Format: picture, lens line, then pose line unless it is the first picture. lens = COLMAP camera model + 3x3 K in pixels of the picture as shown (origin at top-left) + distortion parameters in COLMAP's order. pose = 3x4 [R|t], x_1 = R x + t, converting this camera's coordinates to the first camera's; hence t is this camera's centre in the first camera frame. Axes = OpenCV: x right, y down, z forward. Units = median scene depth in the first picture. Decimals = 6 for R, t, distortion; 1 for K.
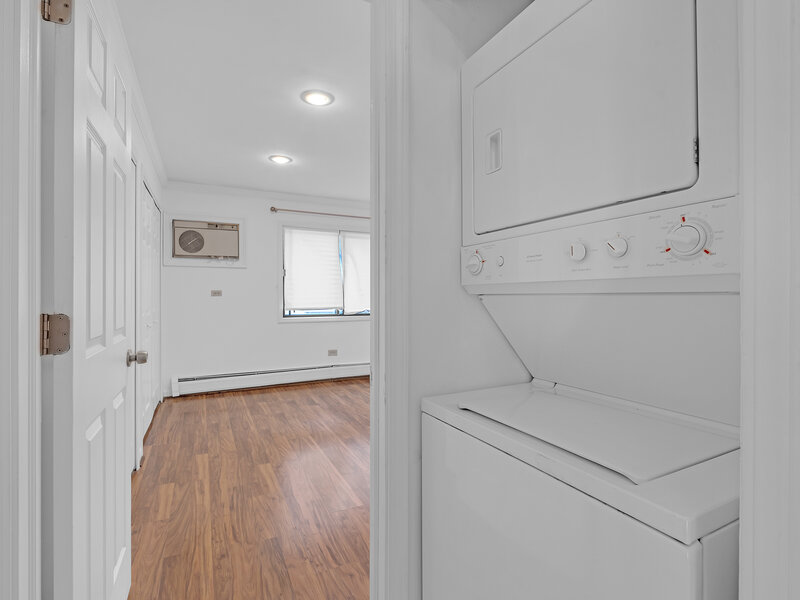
lens RADIAL K [[396.2, 0, 400.0], [0, 396.2, 300.0], [0, 0, 1]] dist [-0.004870, -0.000639]
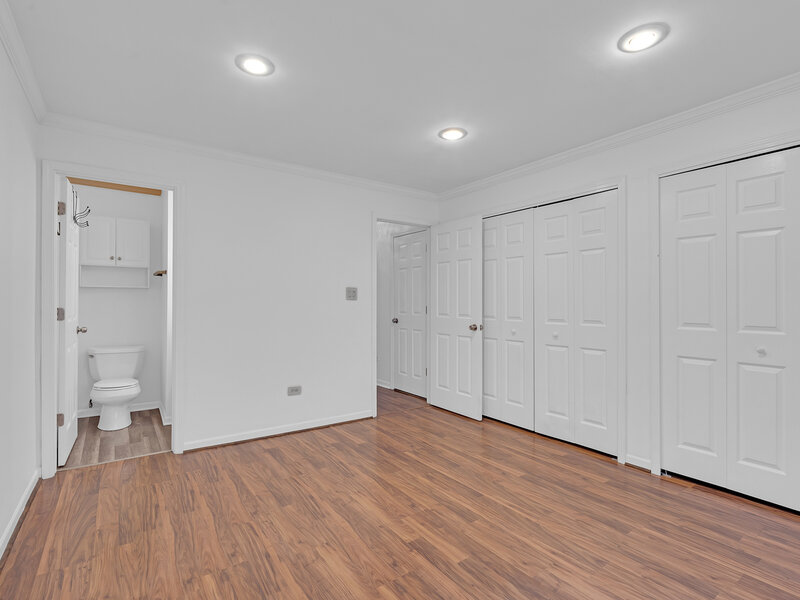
lens RADIAL K [[396.2, 0, 400.0], [0, 396.2, 300.0], [0, 0, 1]] dist [-0.004870, -0.000639]
pose [[-0.988510, -0.002035, -0.151144, 0.096022], [-0.002163, 0.999997, 0.000678, -0.022350], [0.151142, 0.000997, -0.988512, 1.656697]]
